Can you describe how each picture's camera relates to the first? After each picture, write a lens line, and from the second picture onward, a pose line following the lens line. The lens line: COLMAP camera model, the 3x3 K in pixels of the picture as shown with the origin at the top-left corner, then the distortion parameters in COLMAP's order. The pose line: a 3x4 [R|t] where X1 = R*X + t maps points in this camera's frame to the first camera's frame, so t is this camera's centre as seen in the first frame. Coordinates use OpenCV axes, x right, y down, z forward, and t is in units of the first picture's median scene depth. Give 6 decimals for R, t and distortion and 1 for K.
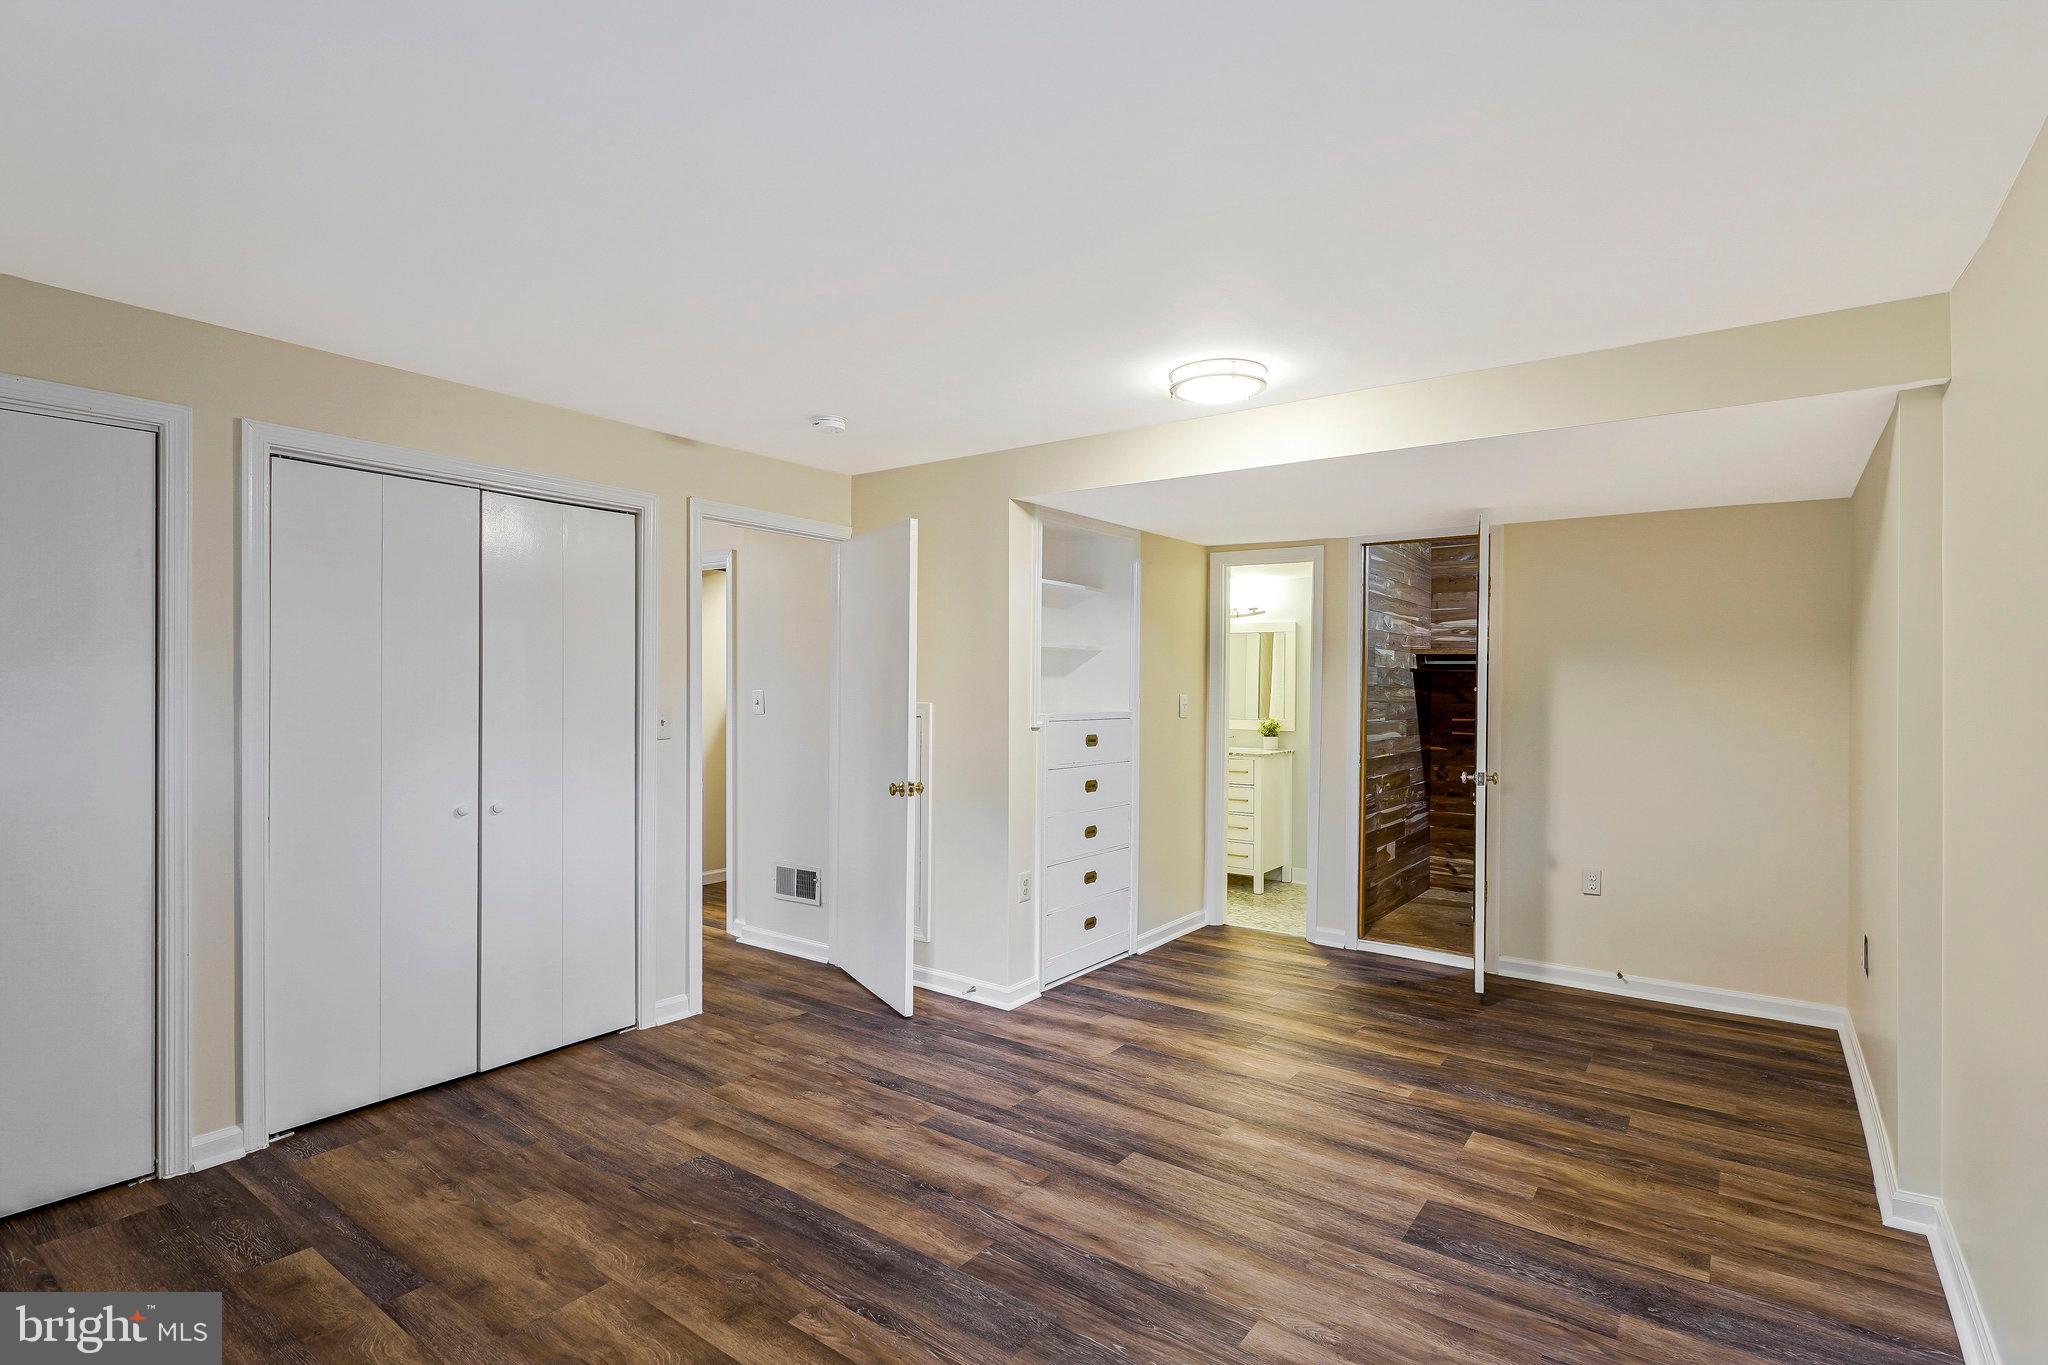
lens RADIAL K [[972.3, 0, 1027.0], [0, 972.3, 683.3], [0, 0, 1]] dist [-0.002679, 0.000533]
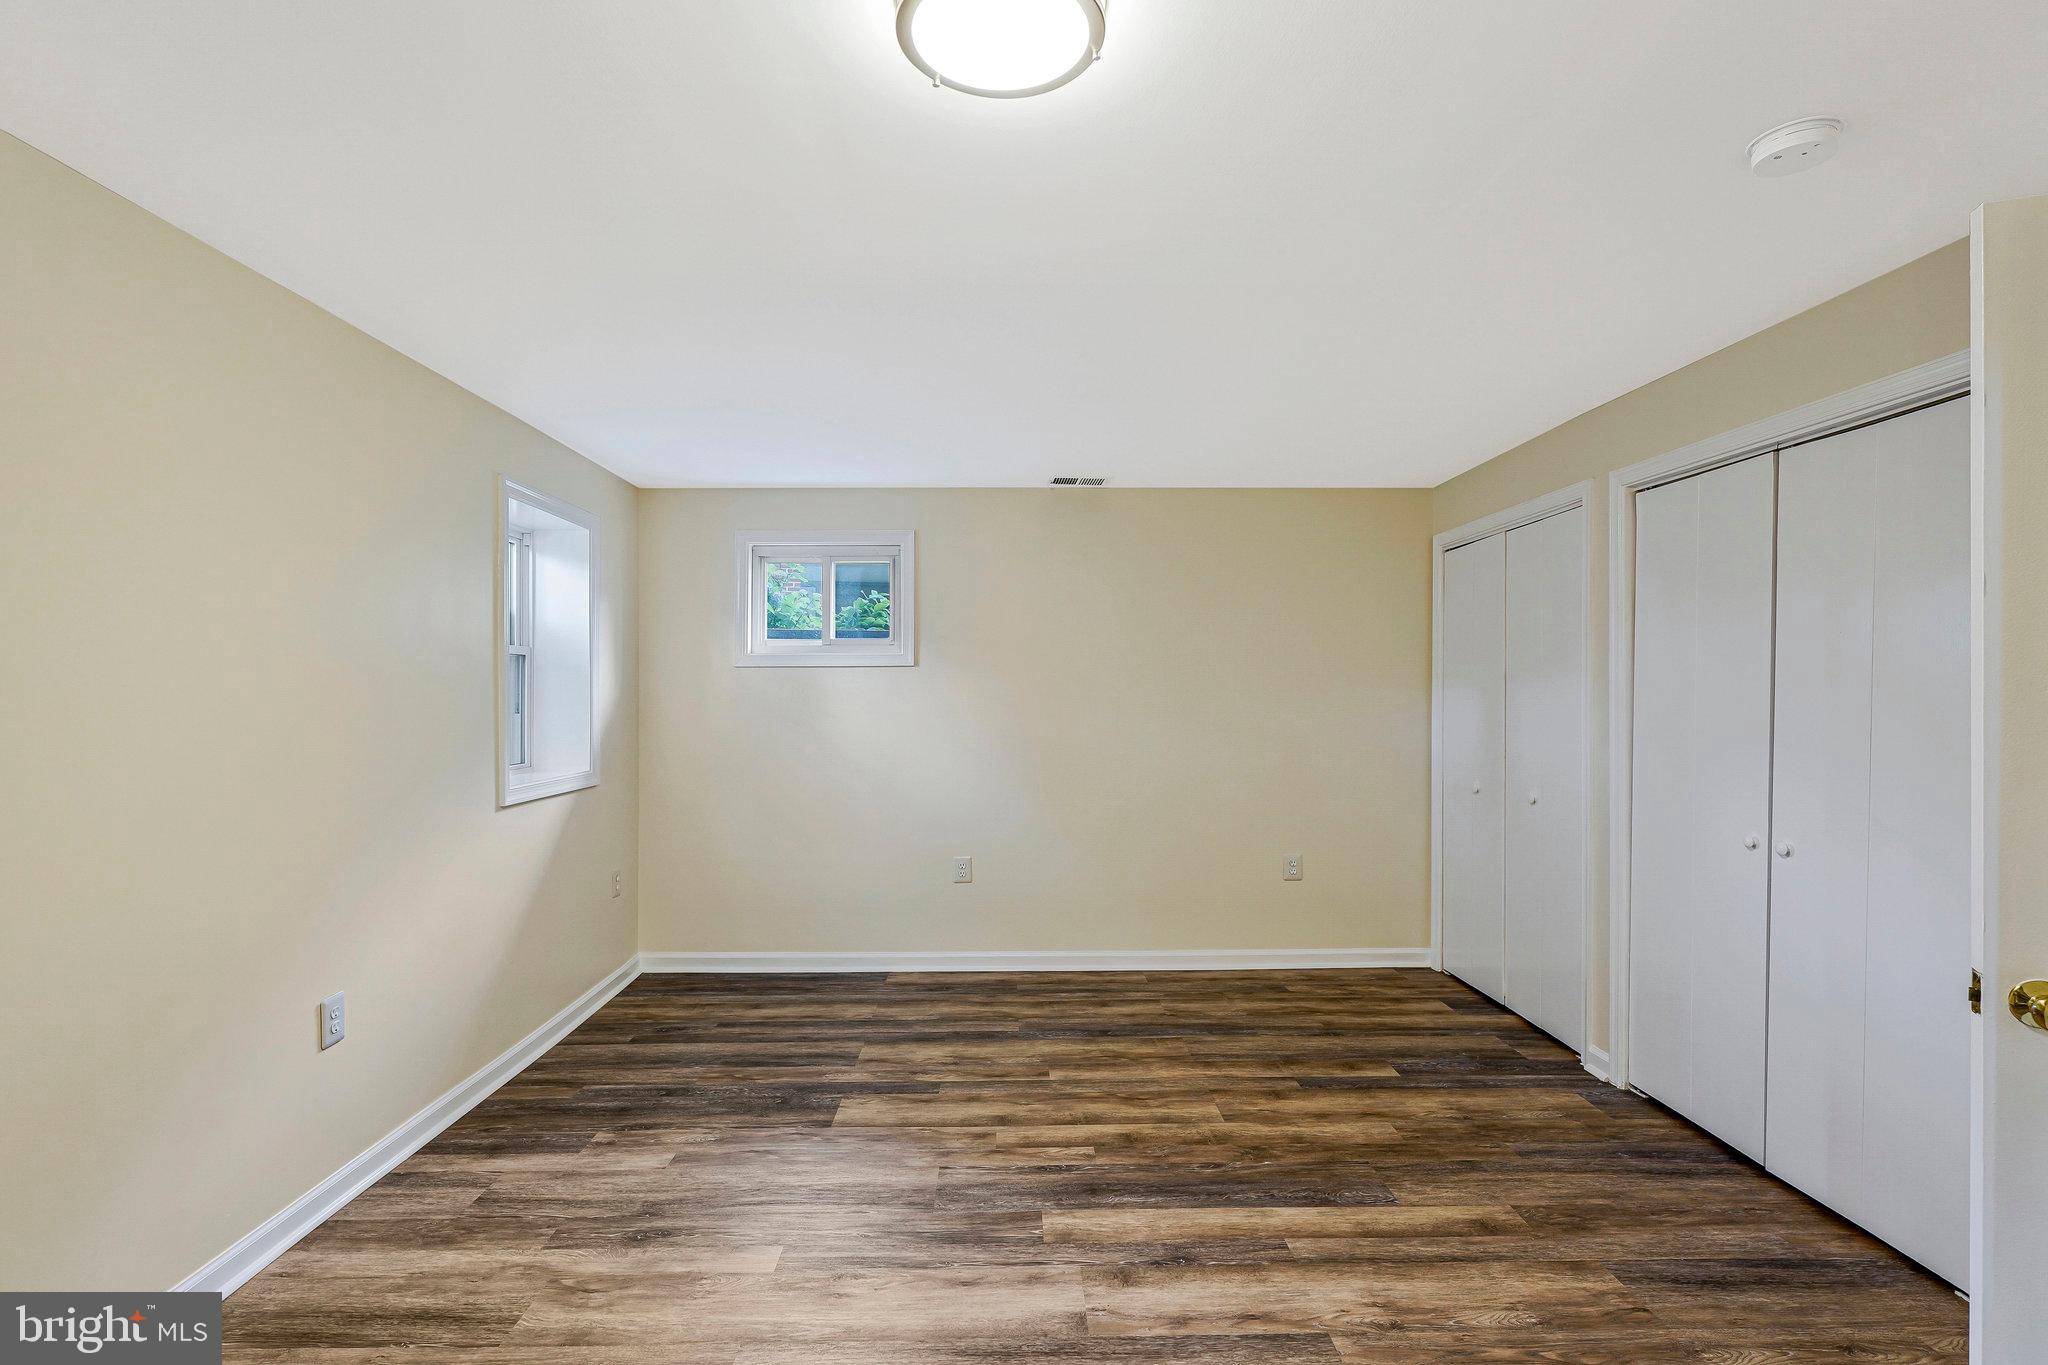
lens RADIAL K [[901.6, 0, 1018.7], [0, 901.6, 690.6], [0, 0, 1]] dist [-0.002712, 0.001445]
pose [[-0.776146, -0.004660, -0.630536, 0.534668], [-0.003690, 0.999989, -0.002847, 0.003201], [0.630542, 0.000117, -0.776155, 1.573548]]
